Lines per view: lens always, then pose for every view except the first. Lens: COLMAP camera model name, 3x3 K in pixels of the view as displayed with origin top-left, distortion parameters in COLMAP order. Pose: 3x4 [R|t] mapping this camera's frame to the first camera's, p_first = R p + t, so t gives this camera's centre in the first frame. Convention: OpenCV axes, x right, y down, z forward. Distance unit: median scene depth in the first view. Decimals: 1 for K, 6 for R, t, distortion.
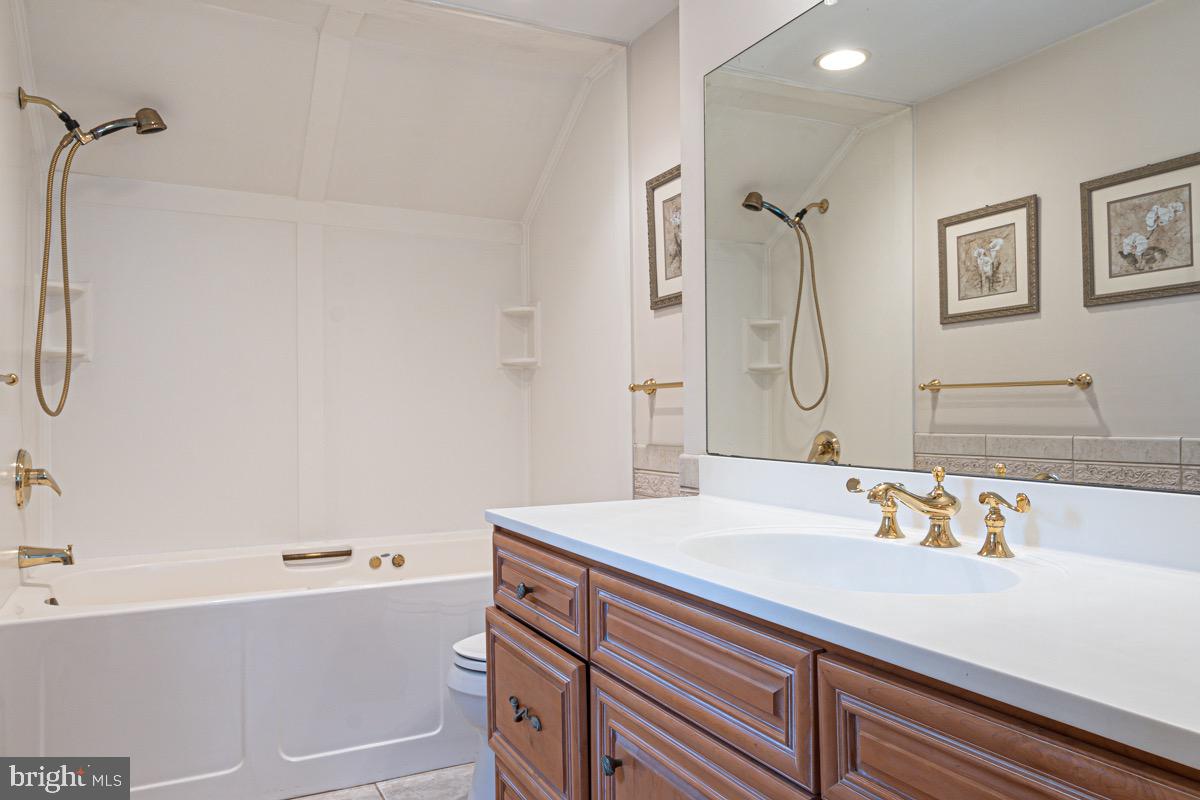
lens RADIAL K [[837.1, 0, 598.9], [0, 837.1, 402.9], [0, 0, 1]] dist [-0.006512, 0.004559]
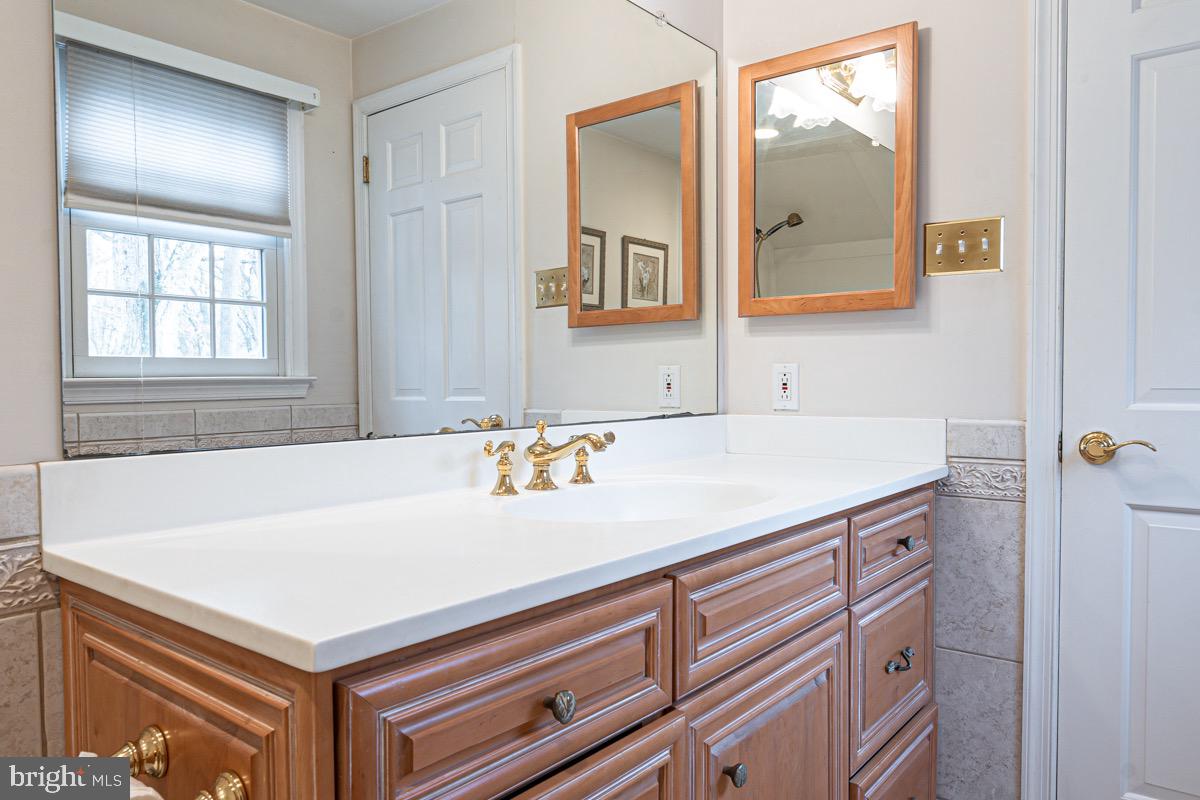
lens RADIAL K [[837.4, 0, 603.6], [0, 837.4, 391.9], [0, 0, 1]] dist [-0.002038, 0.001673]
pose [[-0.418666, 0.010876, 0.908075, -0.717484], [0.001811, 0.999936, -0.011140, 0.045554], [-0.908139, -0.003019, -0.418659, 1.406233]]
